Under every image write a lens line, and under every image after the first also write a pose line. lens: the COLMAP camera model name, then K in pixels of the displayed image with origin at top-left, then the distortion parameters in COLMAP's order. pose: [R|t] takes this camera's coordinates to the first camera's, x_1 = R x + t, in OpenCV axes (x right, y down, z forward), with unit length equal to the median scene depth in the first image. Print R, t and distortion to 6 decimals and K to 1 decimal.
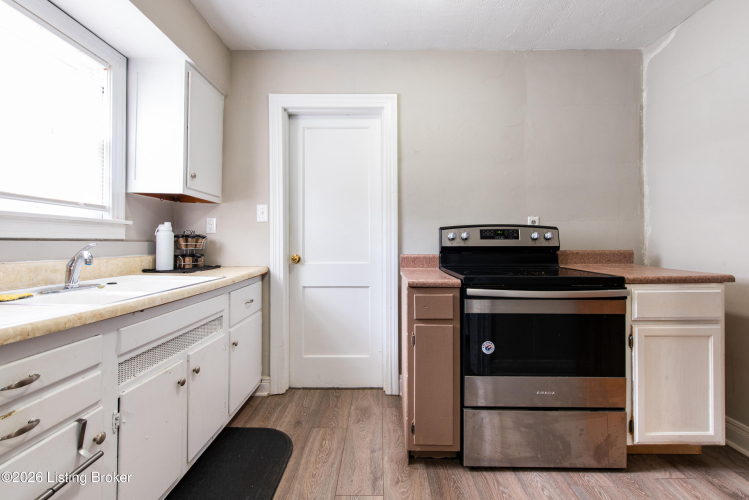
lens RADIAL K [[335.2, 0, 373.1], [0, 335.2, 242.6], [0, 0, 1]] dist [0.010850, -0.003285]
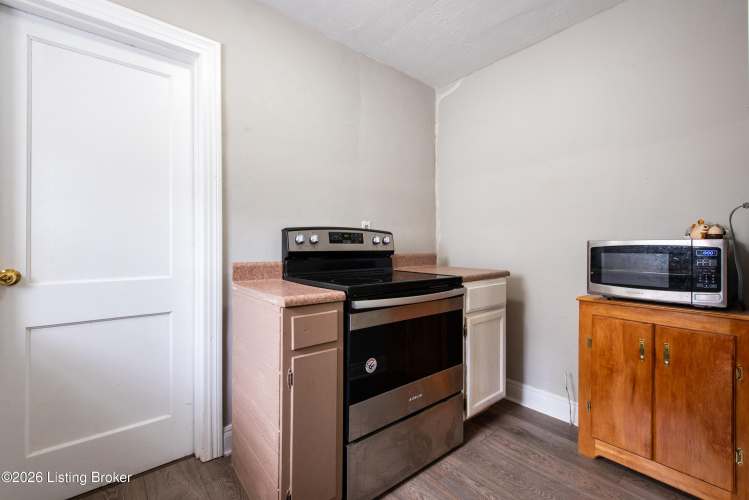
lens RADIAL K [[335.2, 0, 375.4], [0, 335.2, 246.4], [0, 0, 1]] dist [0.010850, -0.003285]
pose [[0.744971, 0.002522, 0.667092, -0.184989], [-0.000461, 0.999995, -0.003266, 0.001439], [-0.667096, 0.002125, 0.744969, 0.258575]]
